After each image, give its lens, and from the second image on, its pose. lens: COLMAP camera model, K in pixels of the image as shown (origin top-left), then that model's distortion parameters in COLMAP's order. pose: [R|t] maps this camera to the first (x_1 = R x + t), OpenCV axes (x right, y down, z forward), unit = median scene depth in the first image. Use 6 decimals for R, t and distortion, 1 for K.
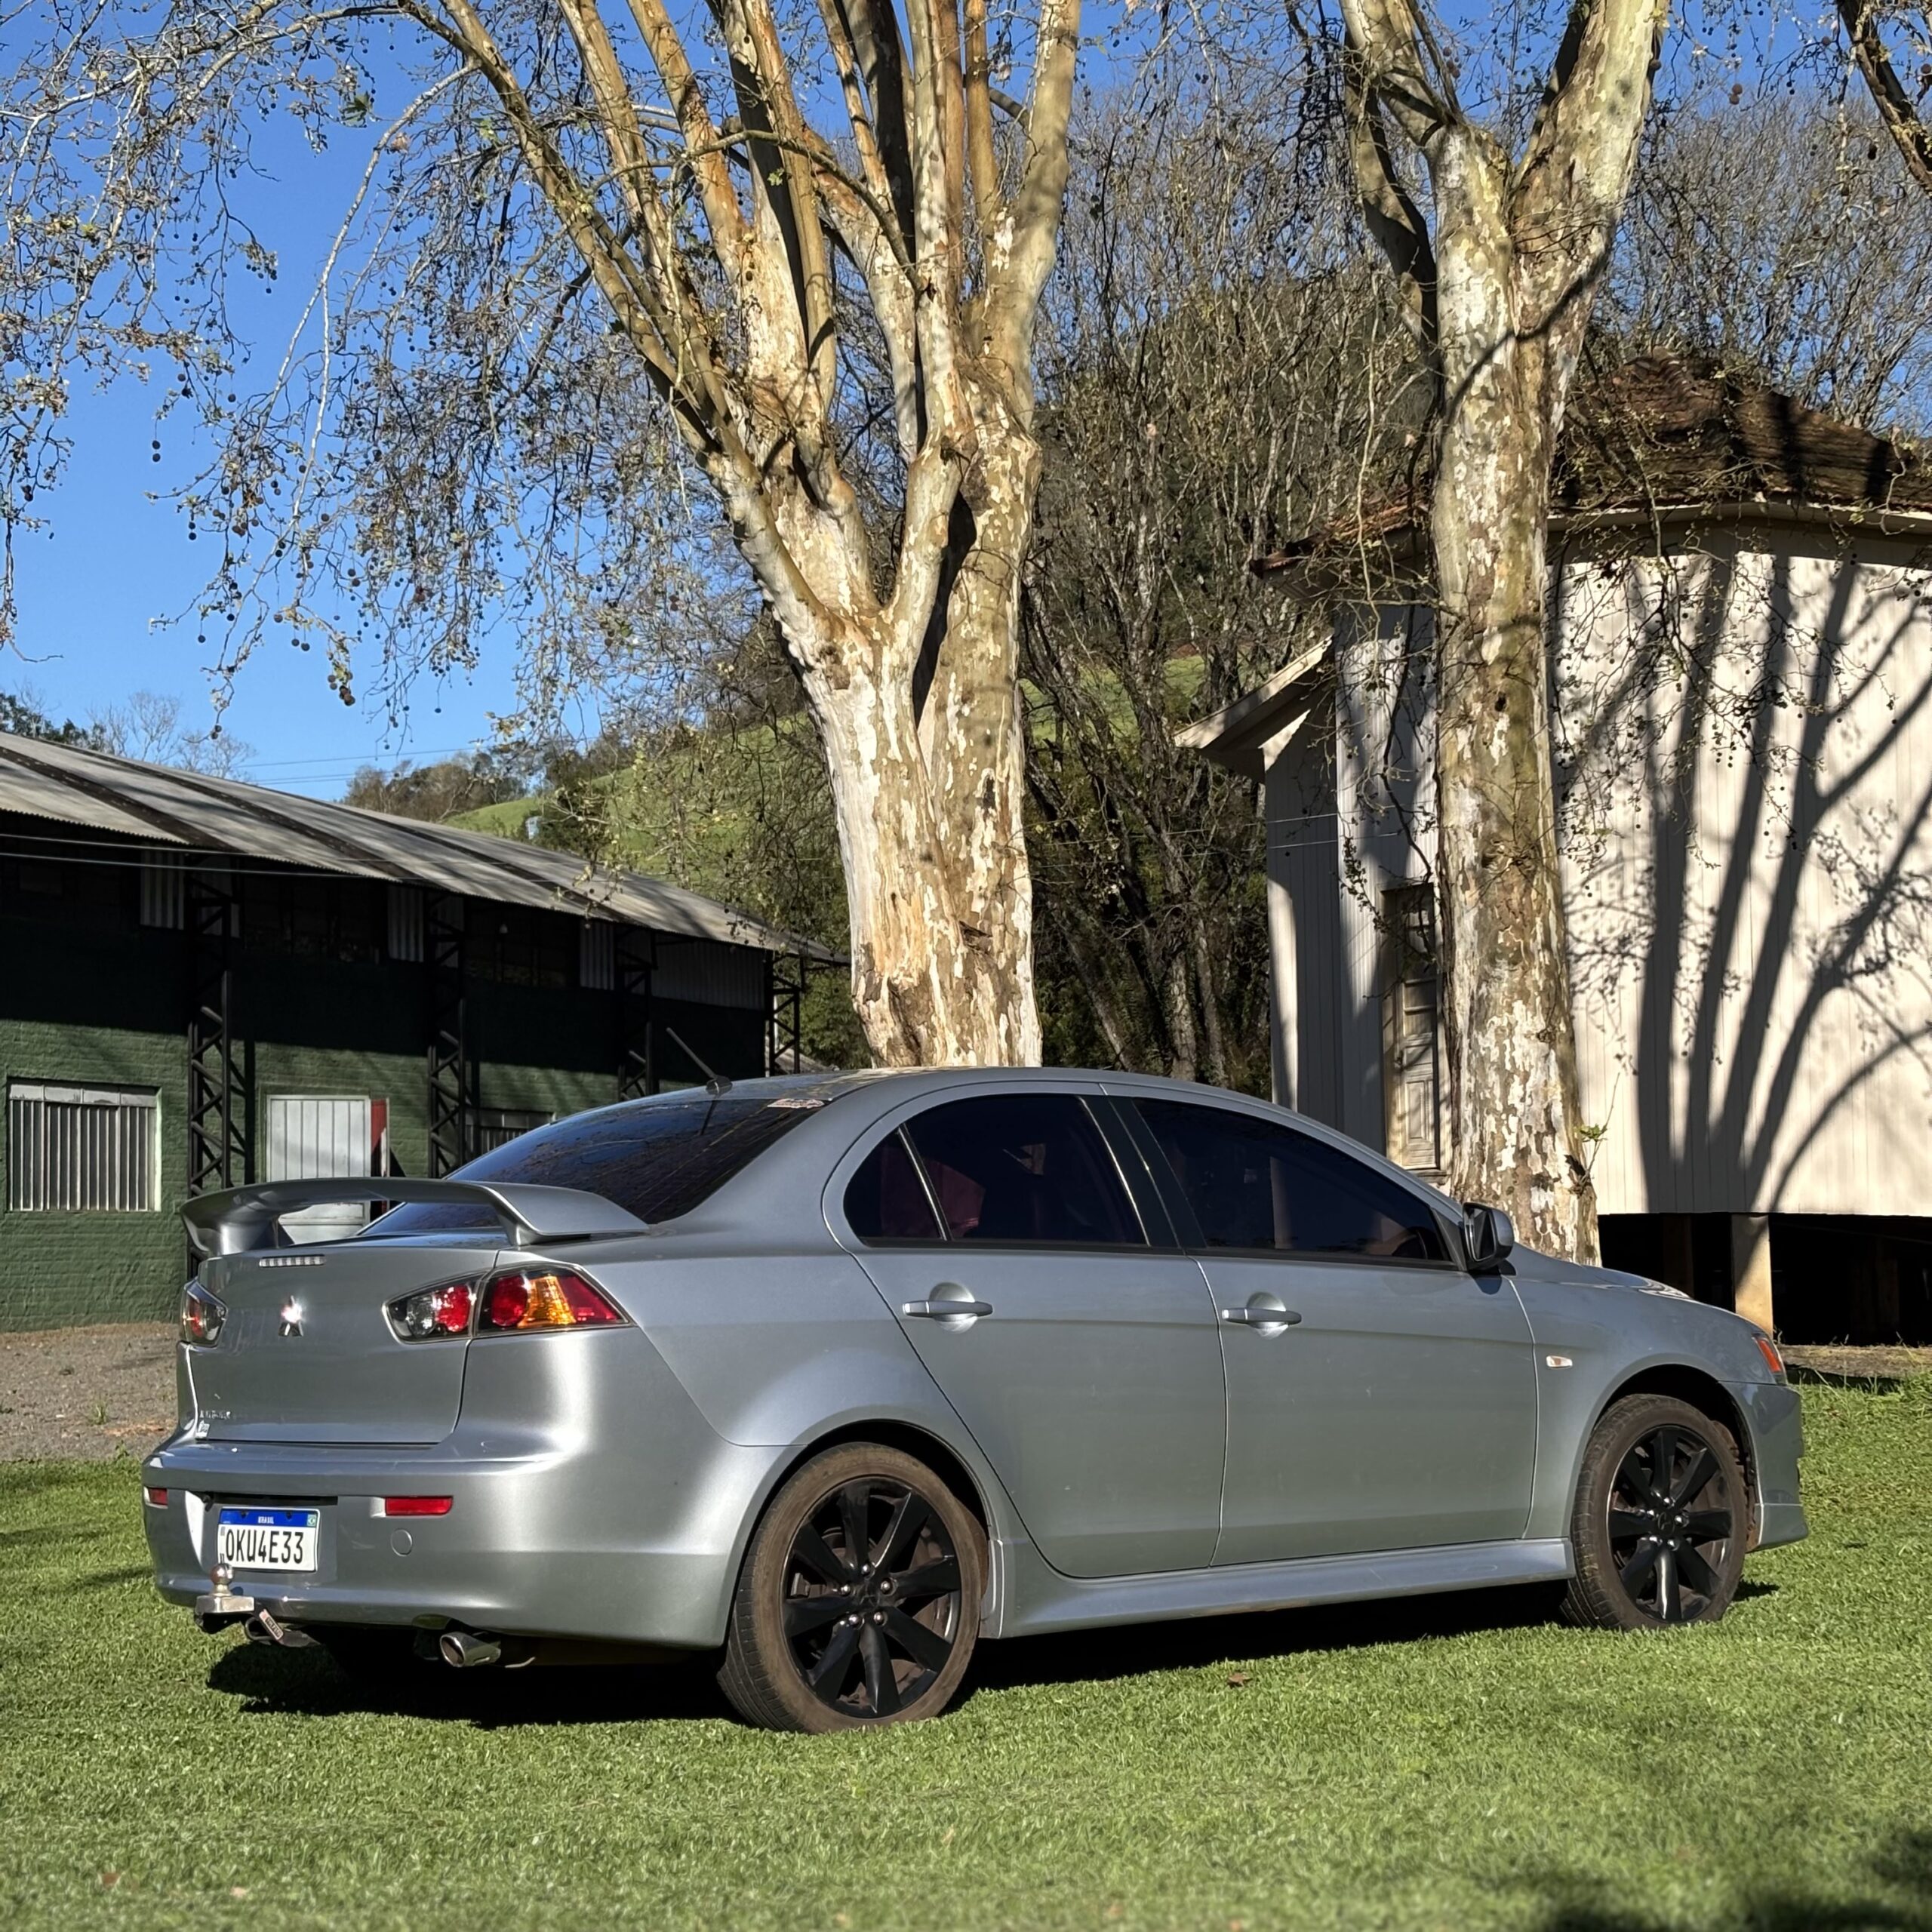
lens RADIAL K [[4057.3, 0, 966.0], [0, 4057.3, 966.0], [0, 0, 1]] dist [0.266049, -0.974066]
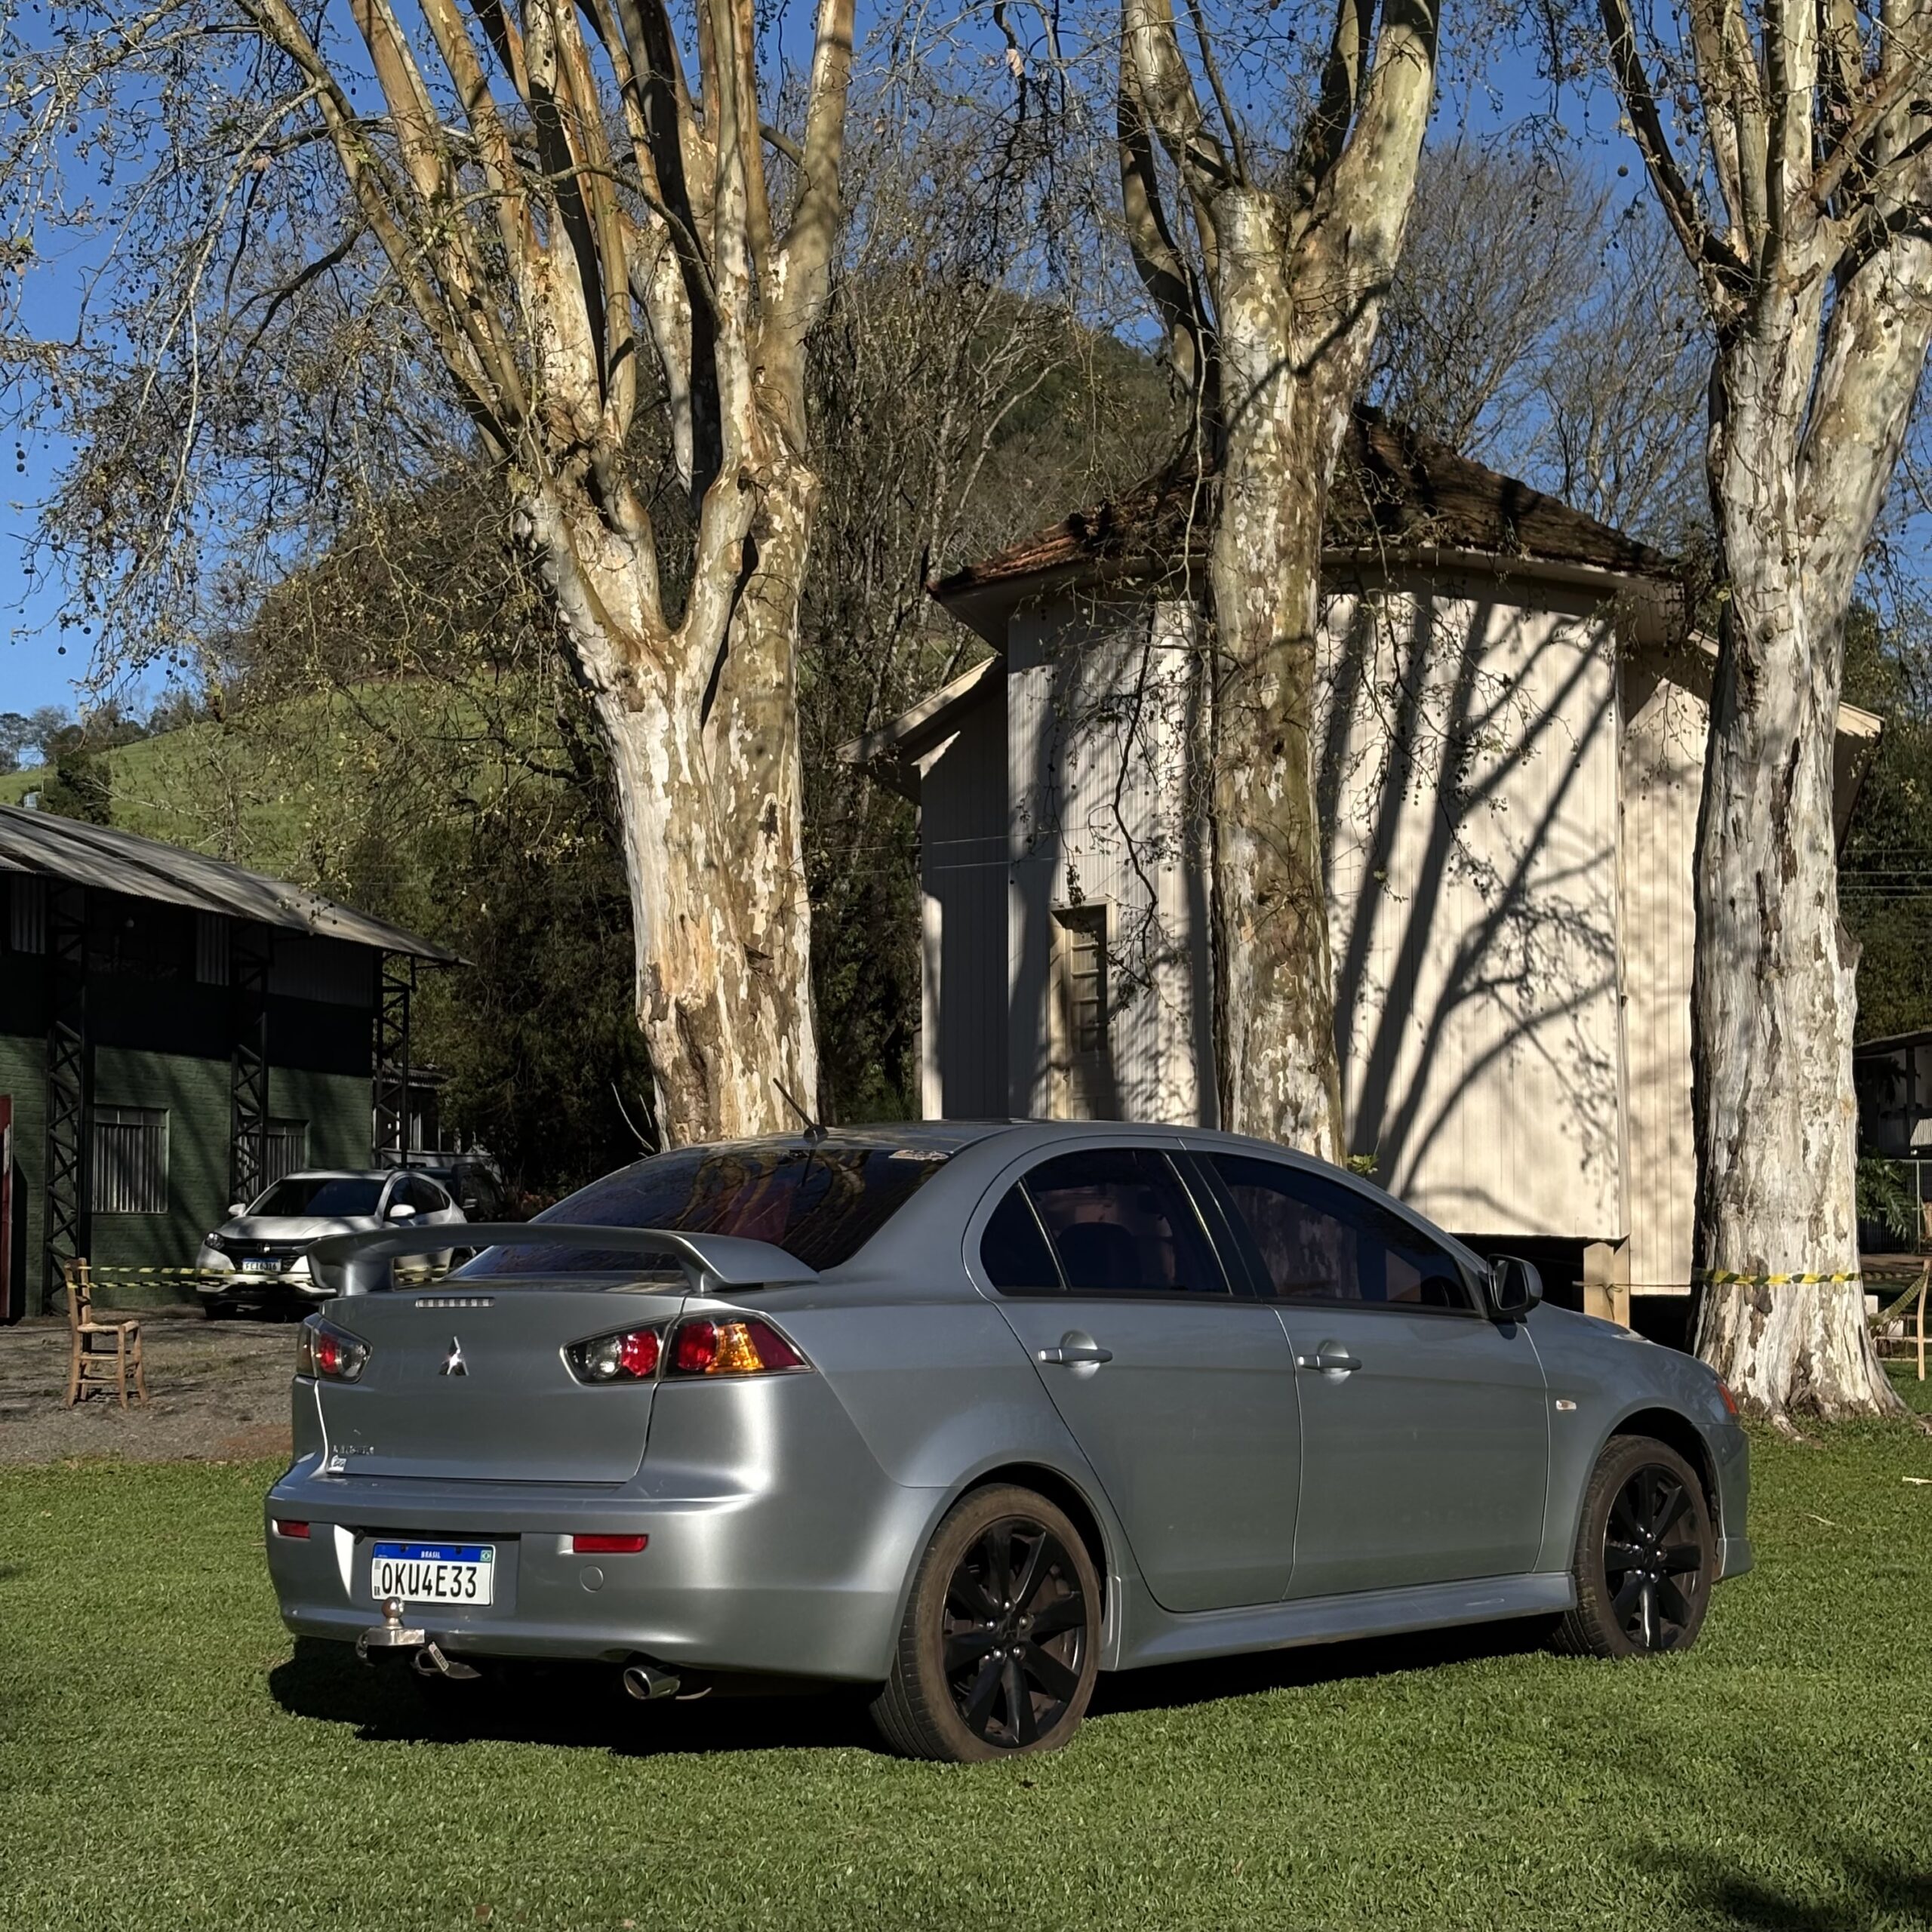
lens RADIAL K [[4063.2, 0, 966.0], [0, 4063.2, 966.0], [0, 0, 1]] dist [0.207233, -0.435235]
pose [[0.991426, 0.022882, 0.128649, -0.078874], [-0.023143, 0.999732, 0.000538, -0.007464], [-0.128602, -0.003511, 0.991690, -0.016553]]
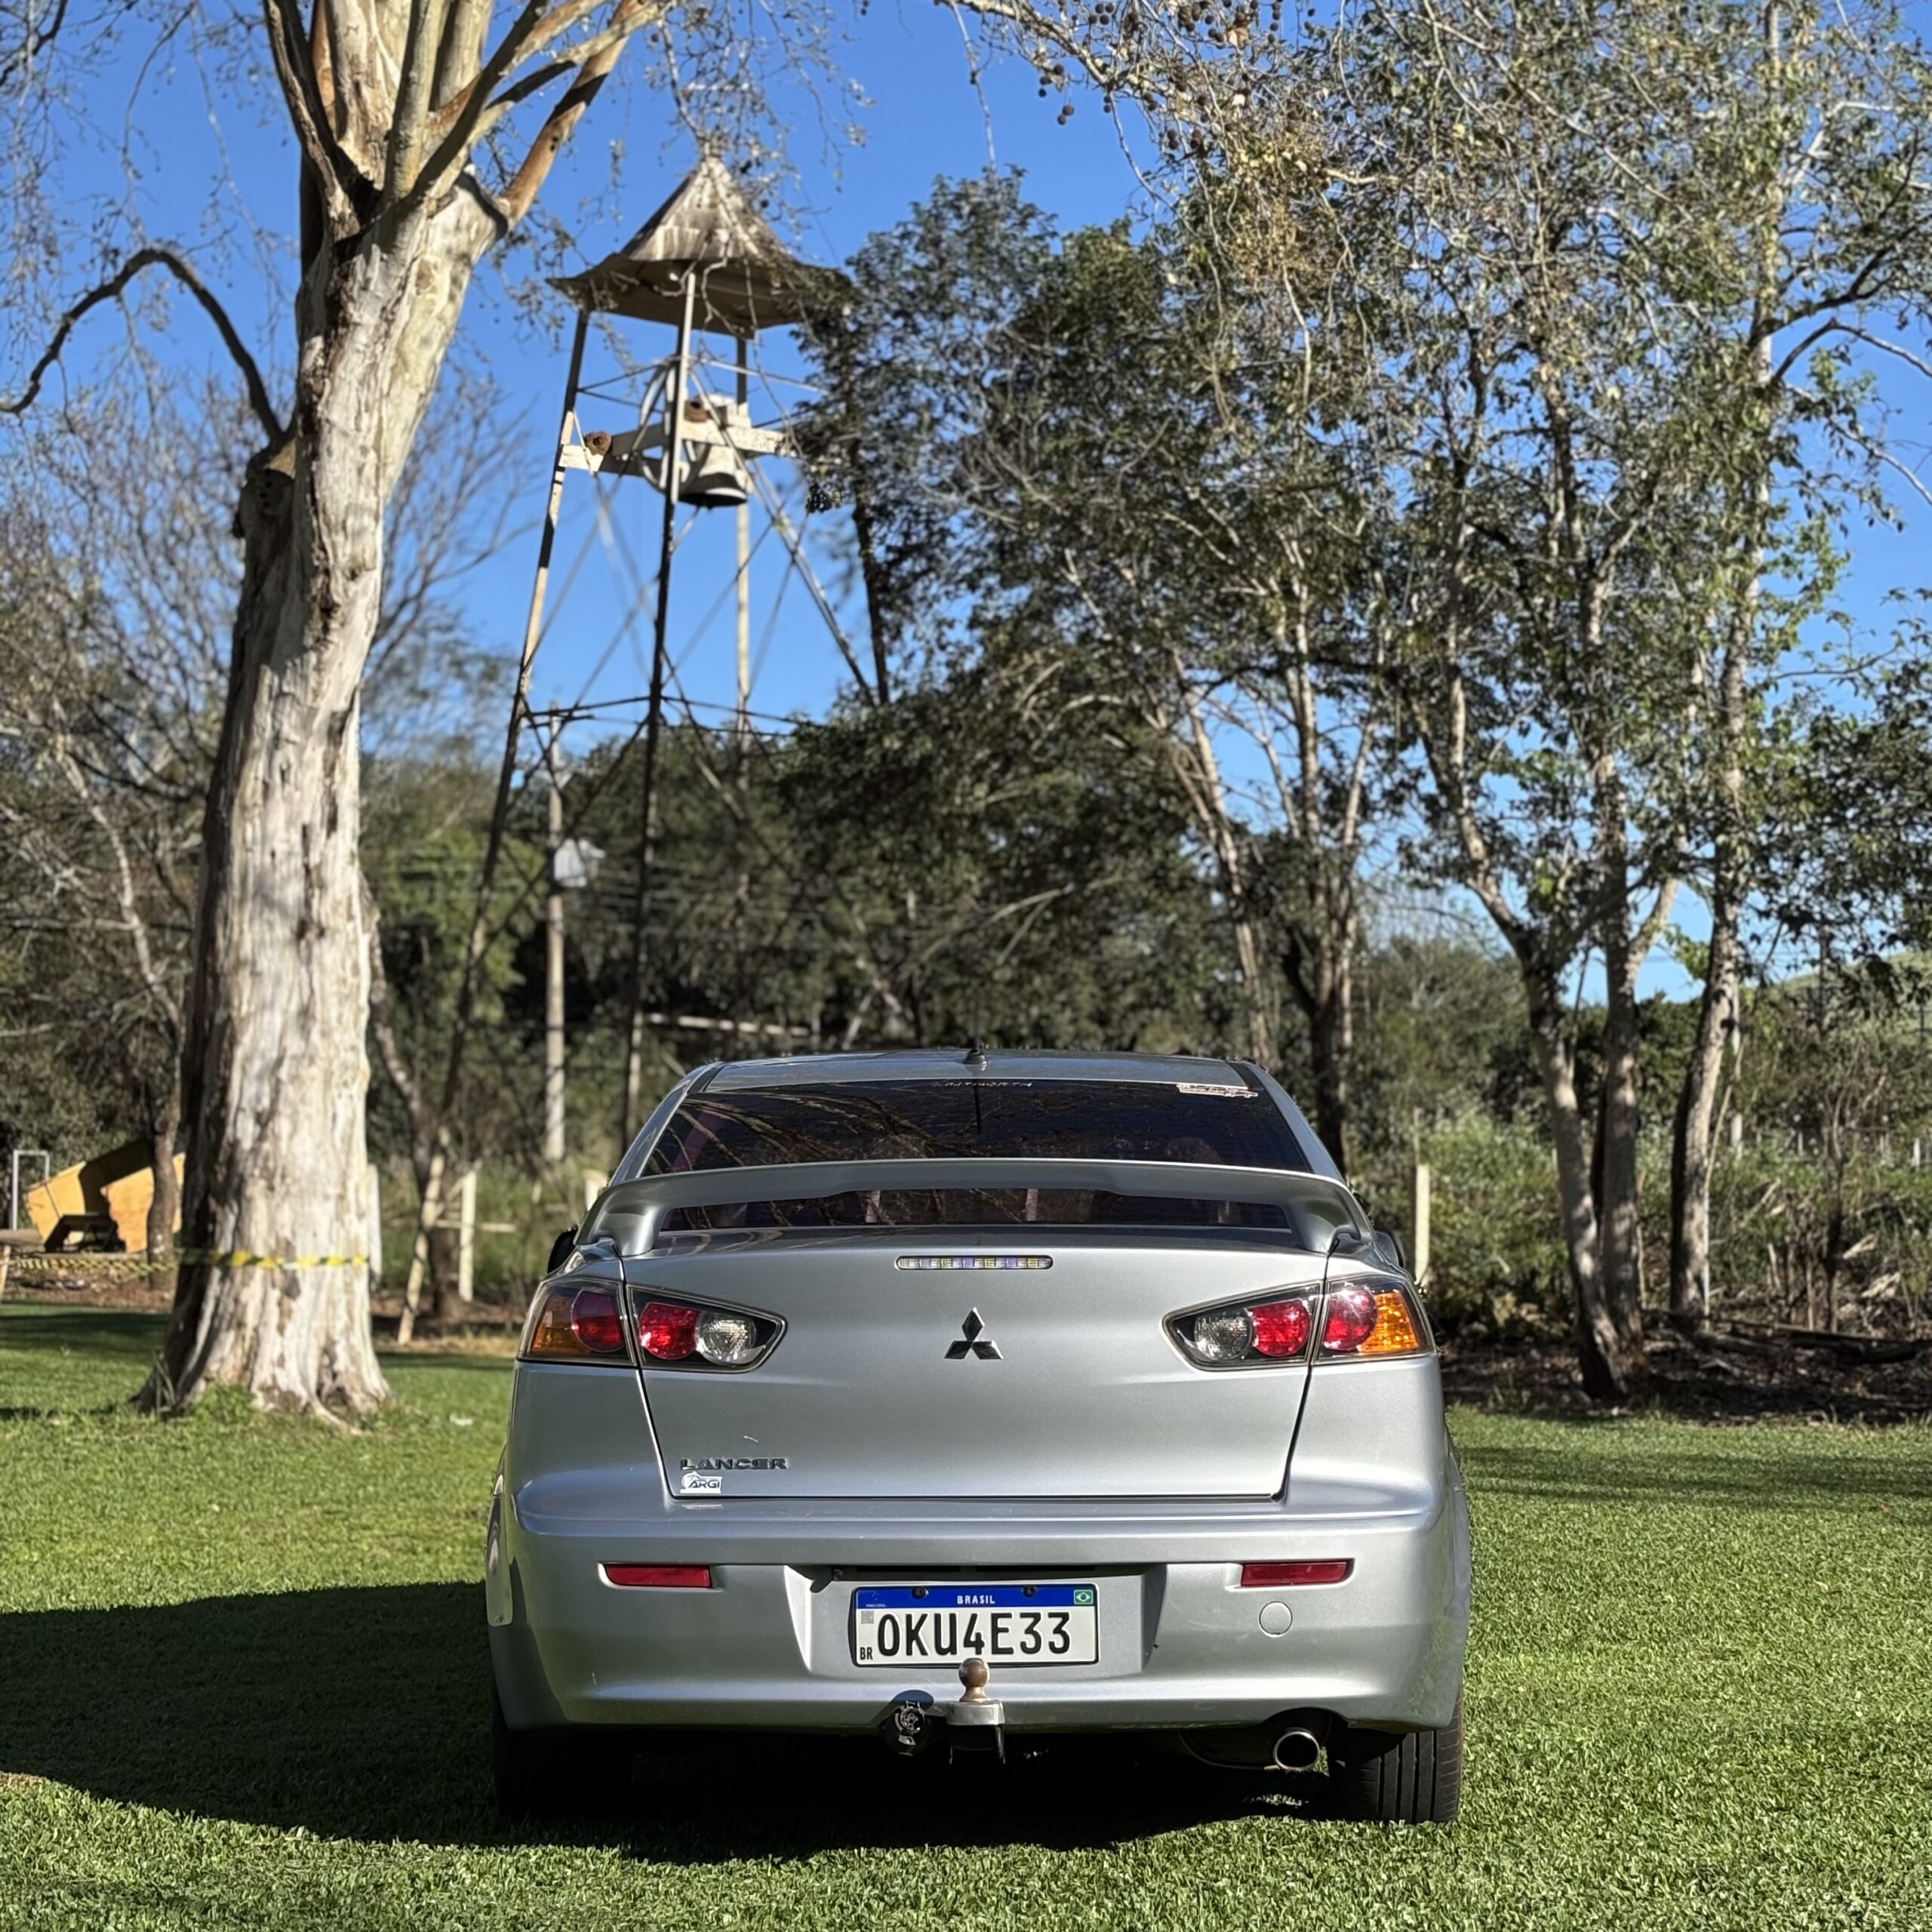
lens RADIAL K [[3996.6, 0, 966.0], [0, 3996.6, 966.0], [0, 0, 1]] dist [0.054803, -0.021313]
pose [[0.649043, 0.075506, 0.756996, -0.340449], [-0.071743, 0.996703, -0.037904, 0.020751], [-0.757362, -0.029708, 0.652320, 0.235446]]
